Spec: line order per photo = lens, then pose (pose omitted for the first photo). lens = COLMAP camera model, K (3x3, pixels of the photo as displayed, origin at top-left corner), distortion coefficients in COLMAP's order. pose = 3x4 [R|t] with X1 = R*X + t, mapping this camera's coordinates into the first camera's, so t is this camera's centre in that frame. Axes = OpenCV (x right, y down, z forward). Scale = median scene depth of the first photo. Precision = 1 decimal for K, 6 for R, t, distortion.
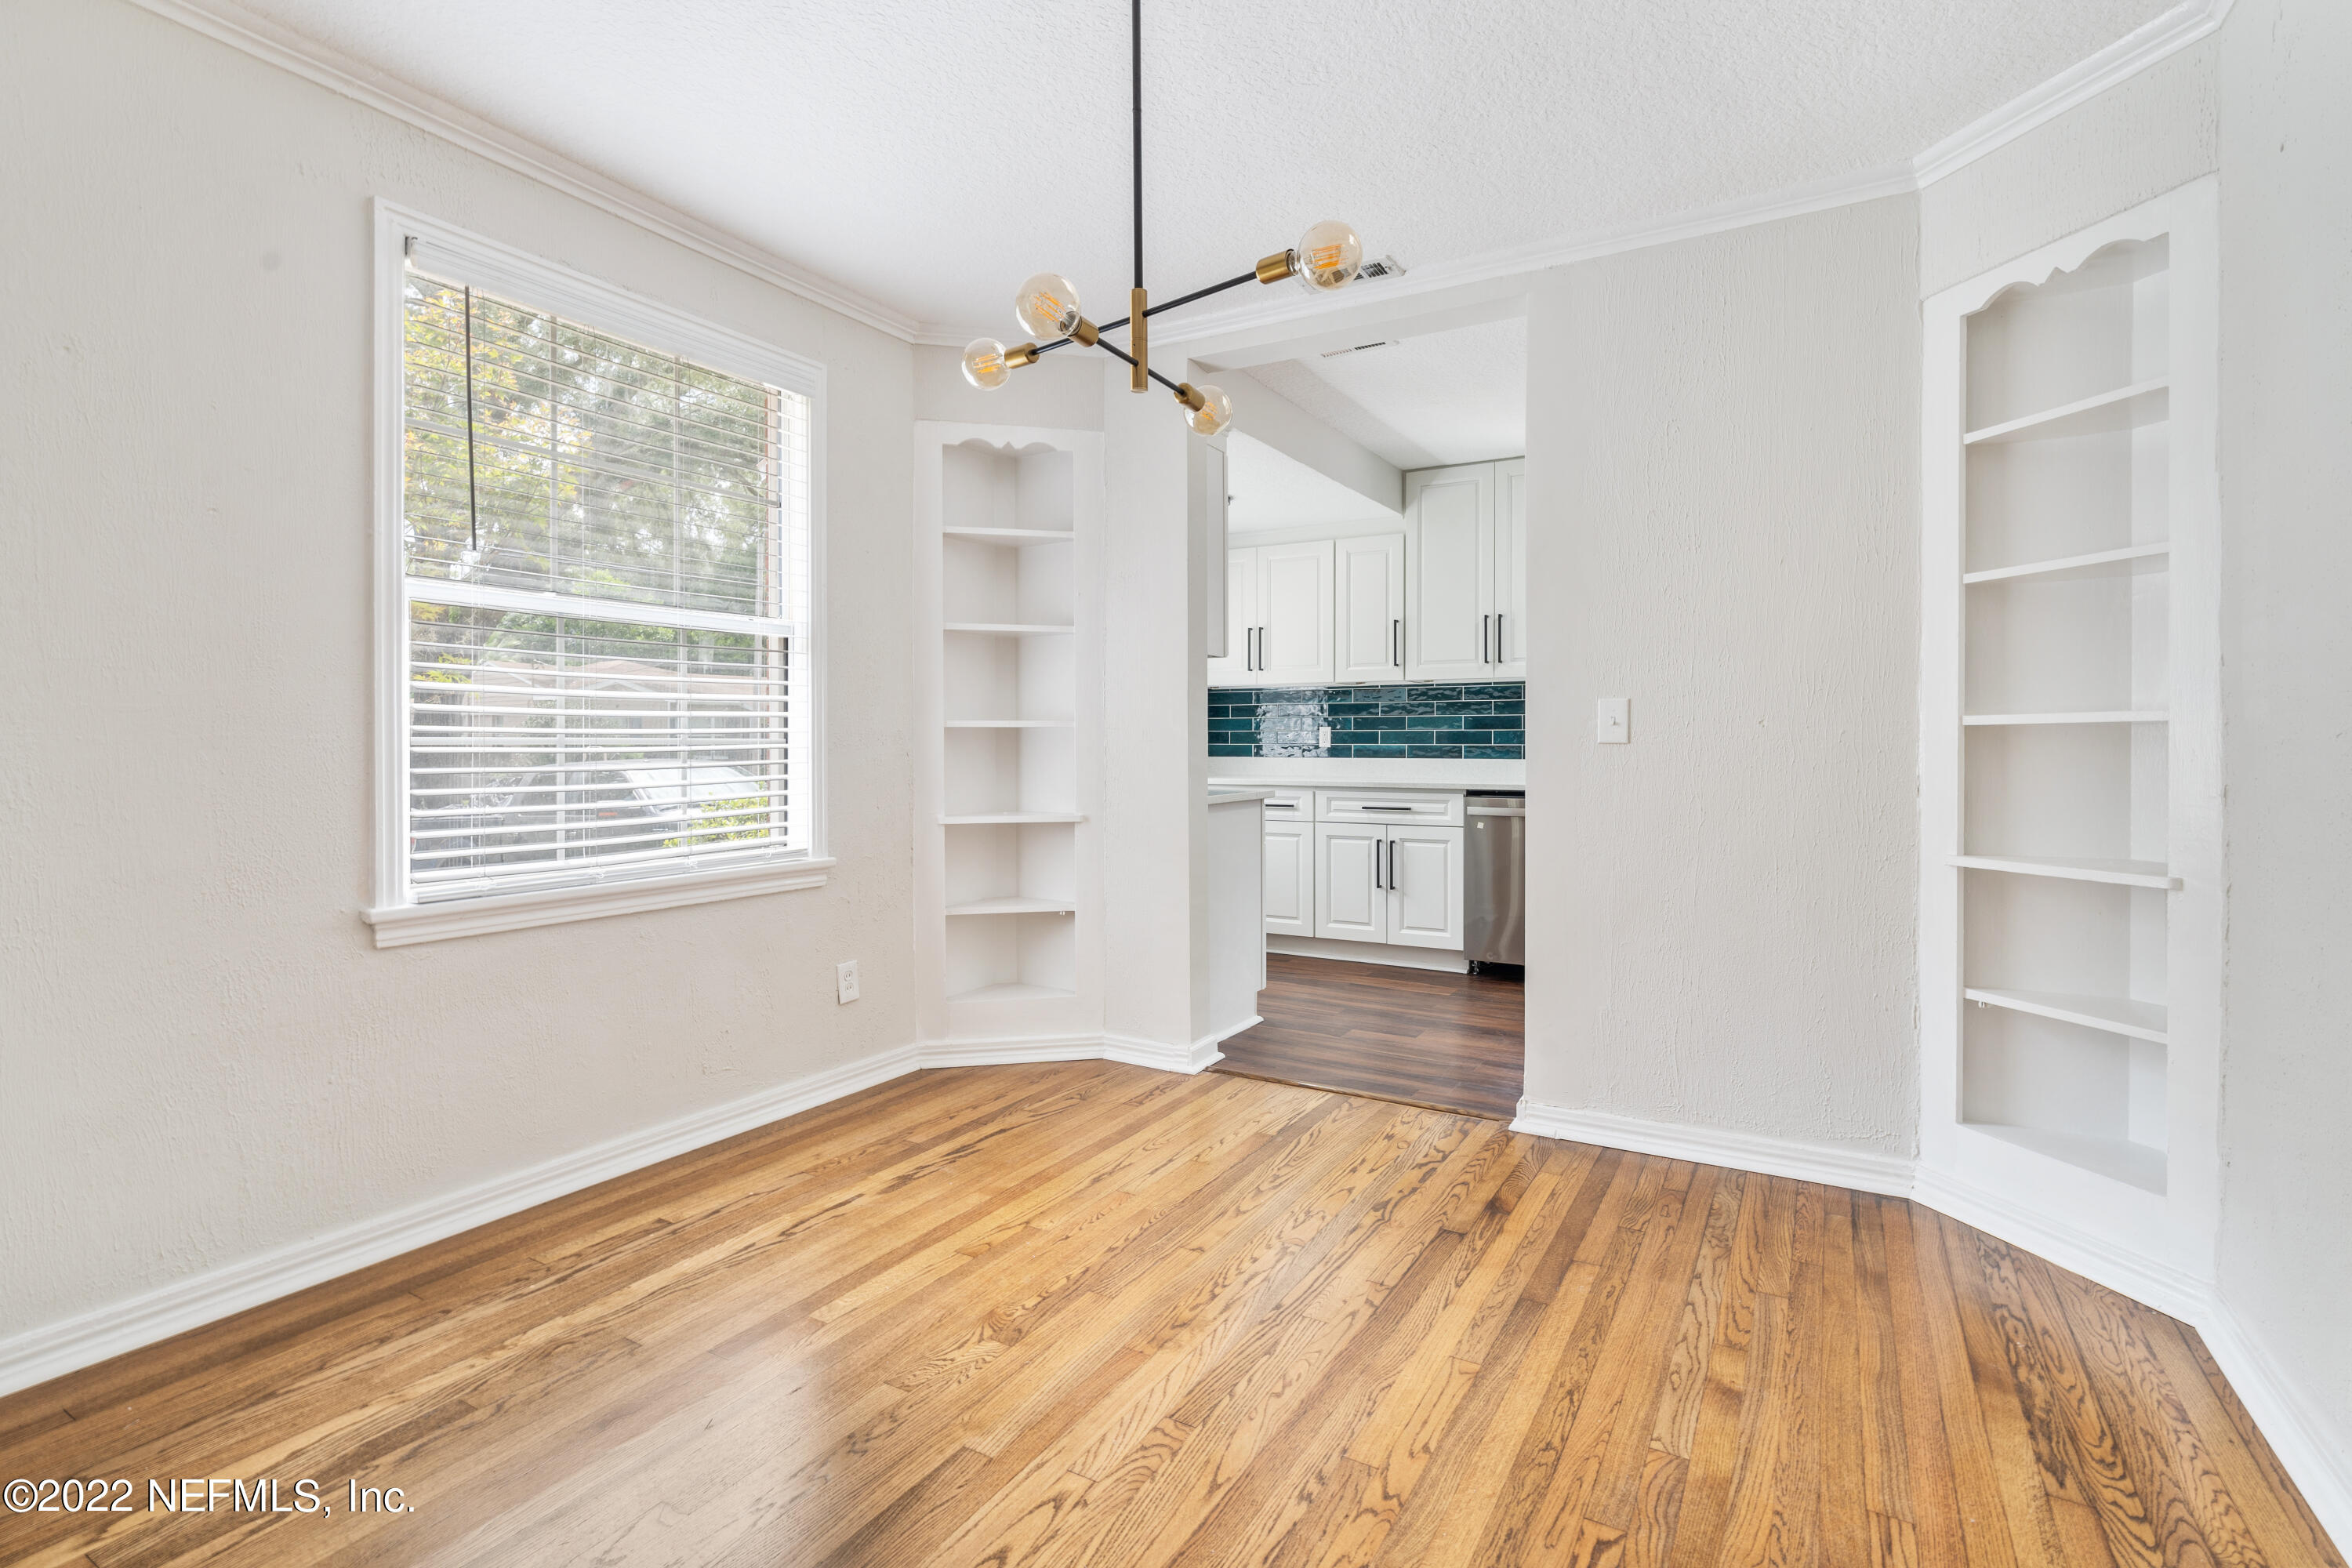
lens RADIAL K [[1110.0, 0, 1177.4], [0, 1110.0, 768.4], [0, 0, 1]] dist [-0.003648, 0.000291]
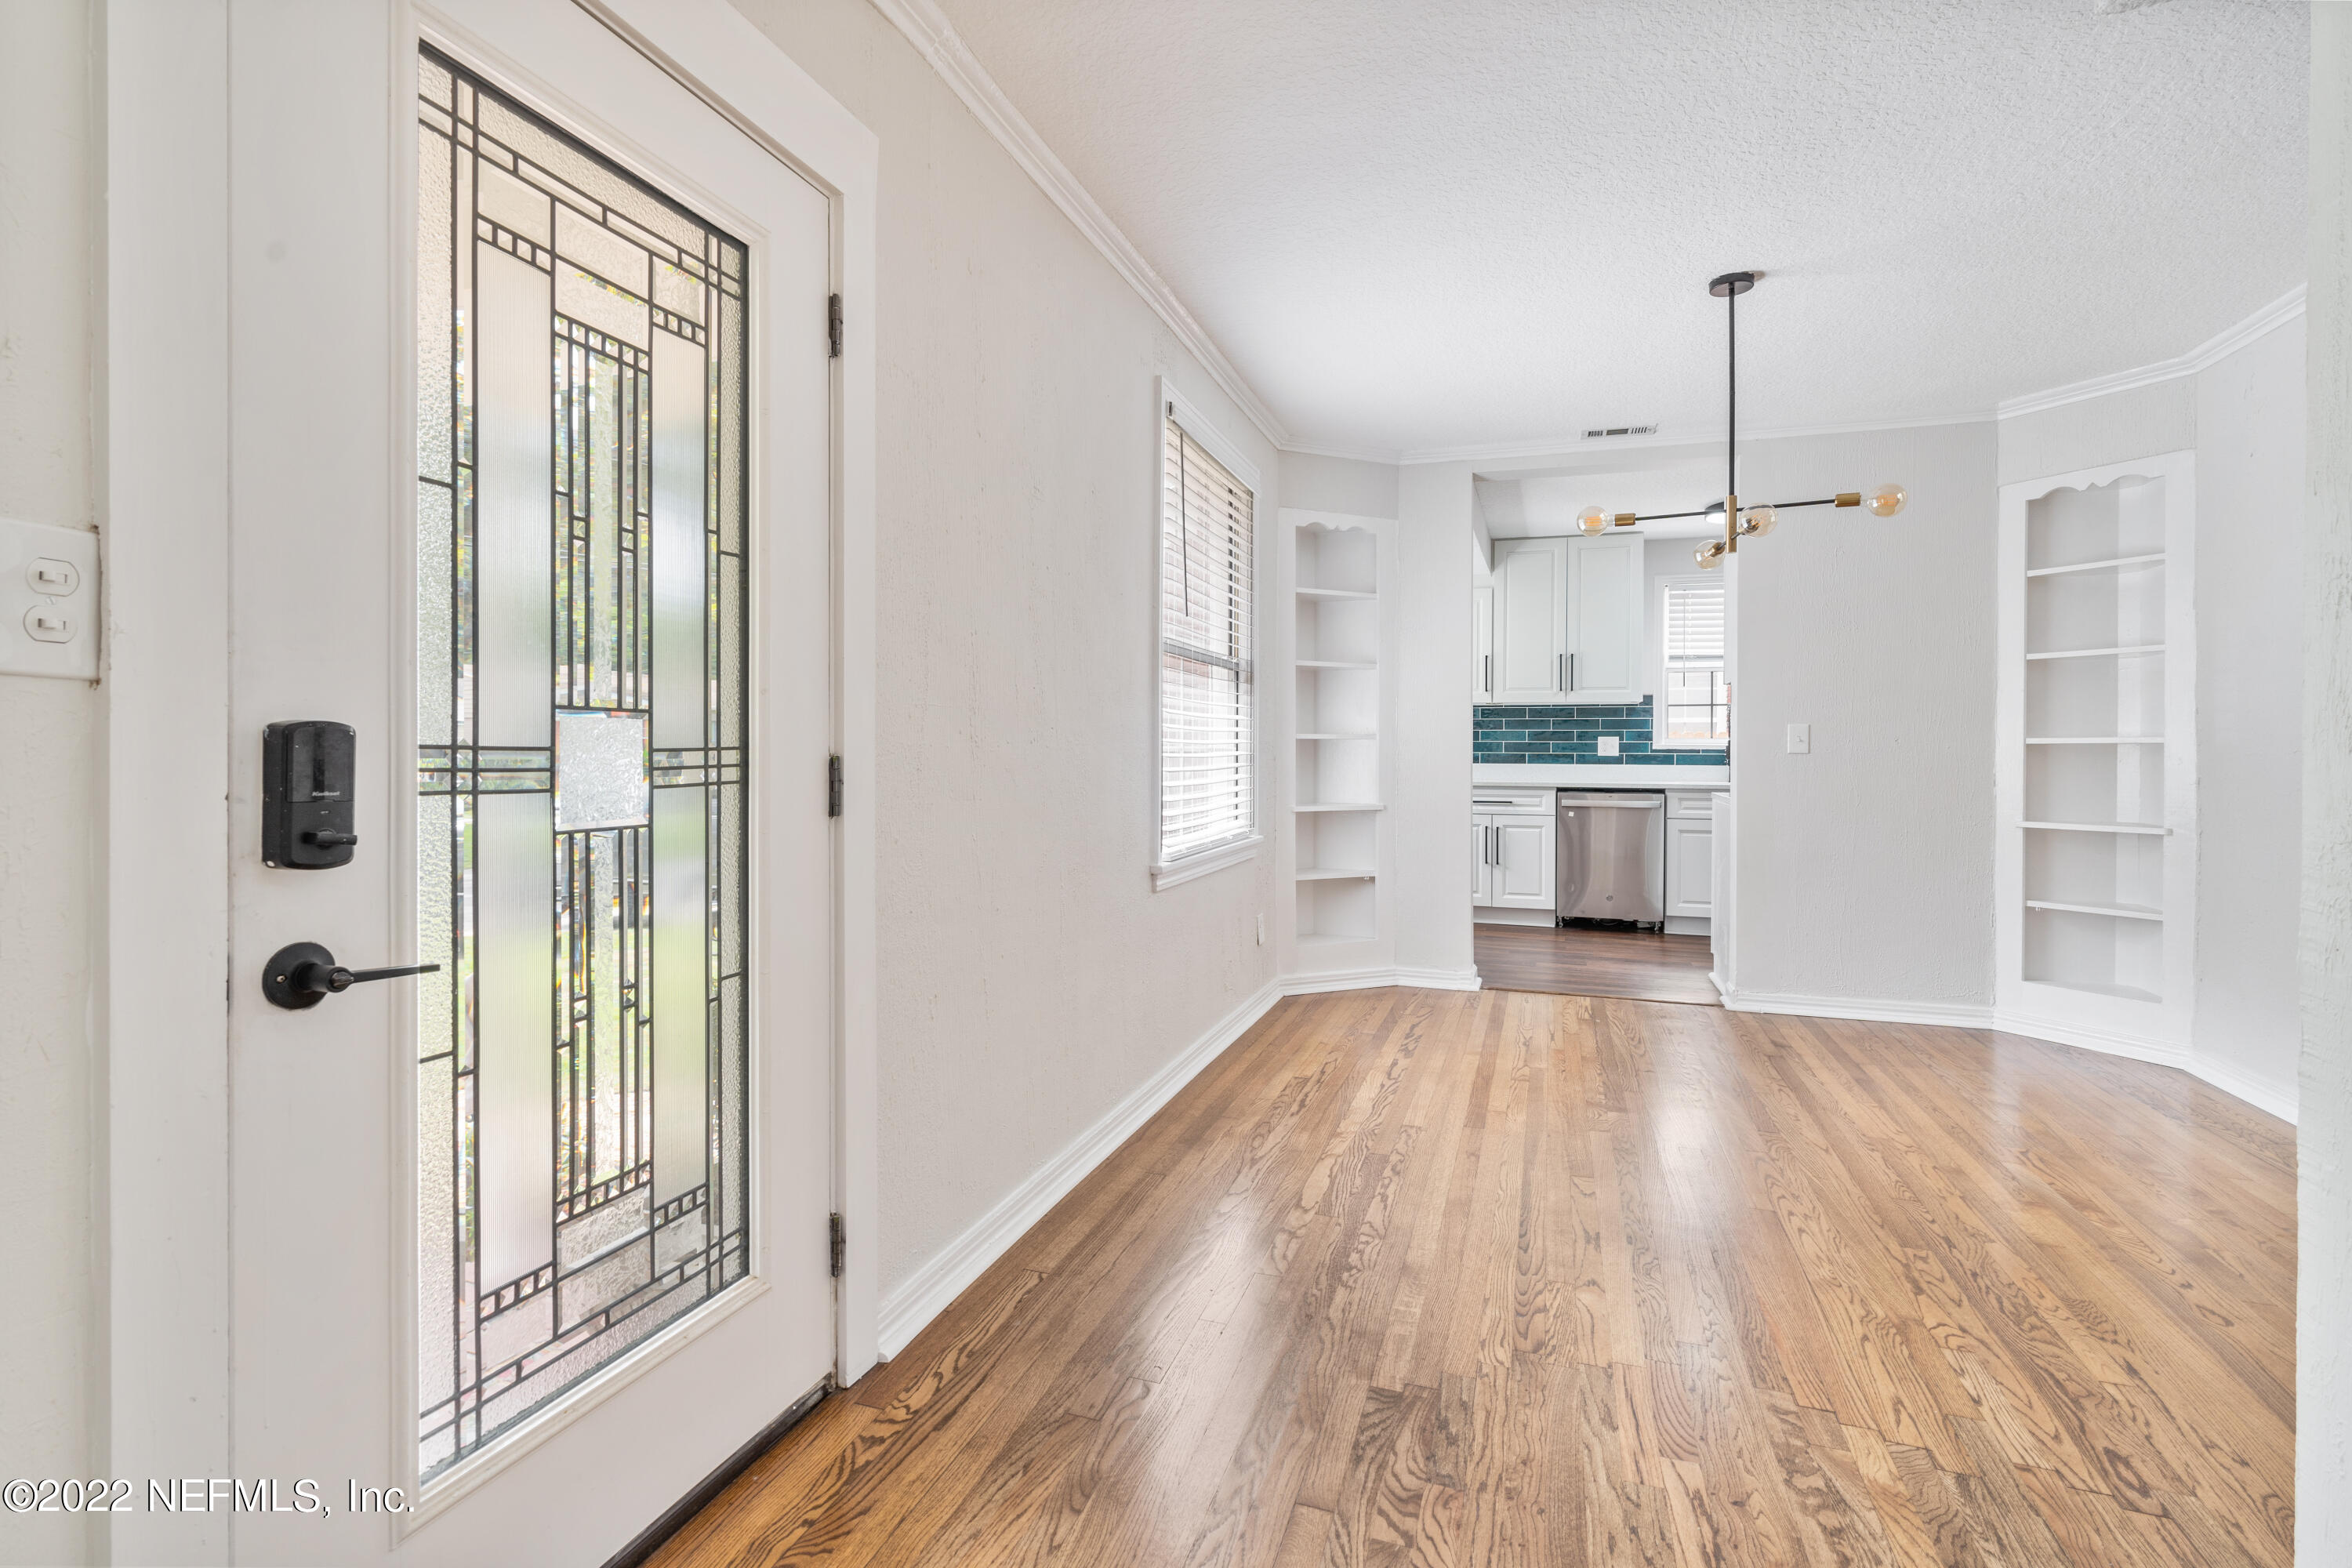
lens RADIAL K [[1096.4, 0, 1178.7], [0, 1096.4, 777.0], [0, 0, 1]] dist [0.000078, 0.000689]
pose [[0.980139, -0.000629, 0.198309, -0.879445], [0.000107, 0.999997, 0.002642, 0.006952], [-0.198310, -0.002568, 0.980136, -0.375695]]
